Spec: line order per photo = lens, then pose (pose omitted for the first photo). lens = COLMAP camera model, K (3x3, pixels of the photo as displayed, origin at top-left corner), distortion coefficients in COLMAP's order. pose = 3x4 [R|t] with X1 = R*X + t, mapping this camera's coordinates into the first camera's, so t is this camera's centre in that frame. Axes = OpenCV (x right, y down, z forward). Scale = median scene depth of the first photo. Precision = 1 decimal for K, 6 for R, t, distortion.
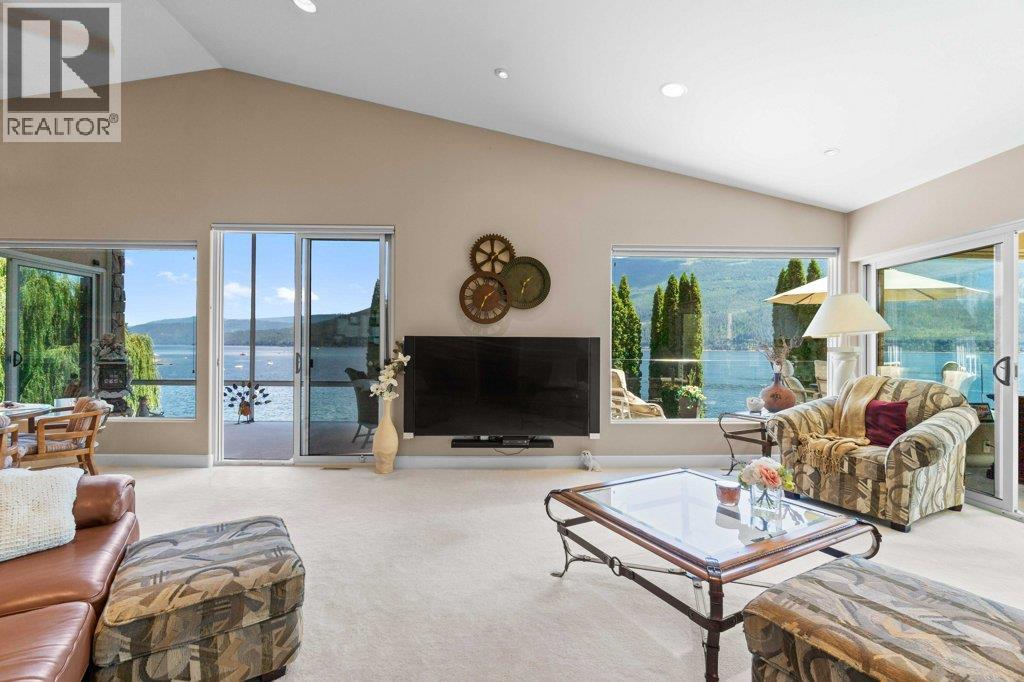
lens RADIAL K [[441.6, 0, 509.3], [0, 441.6, 344.8], [0, 0, 1]] dist [0.000701, 0.000236]
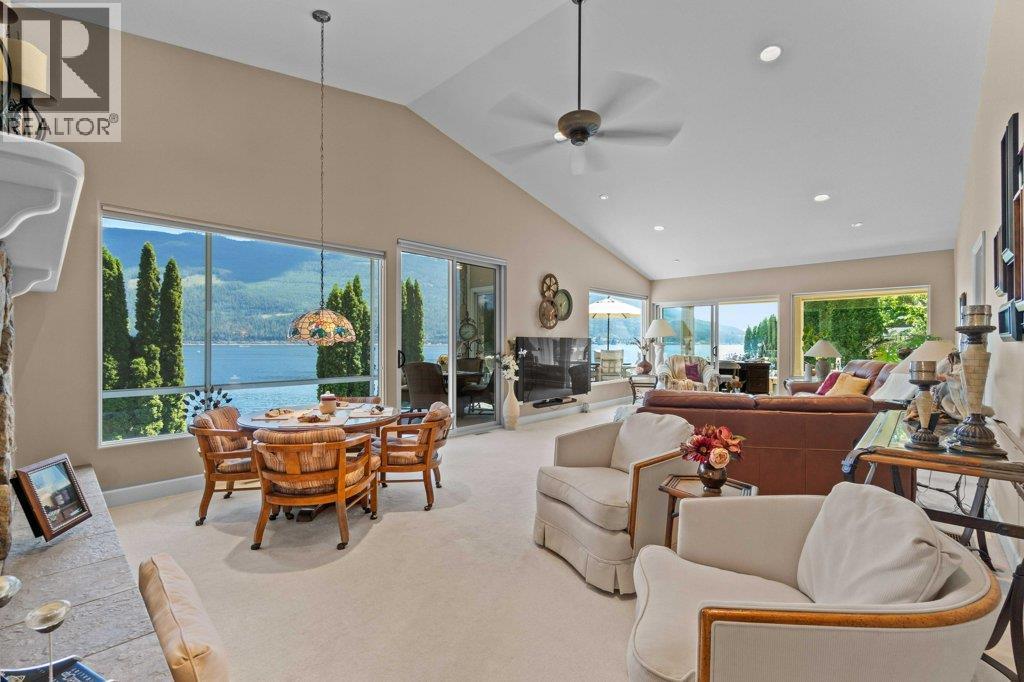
lens RADIAL K [[450.9, 0, 501.3], [0, 450.9, 340.9], [0, 0, 1]] dist [-0.000464, -0.000096]
pose [[0.693993, -0.003024, 0.719975, -1.339154], [-0.000614, 0.999988, 0.004792, -0.012759], [-0.719981, -0.003768, 0.693983, -0.010313]]
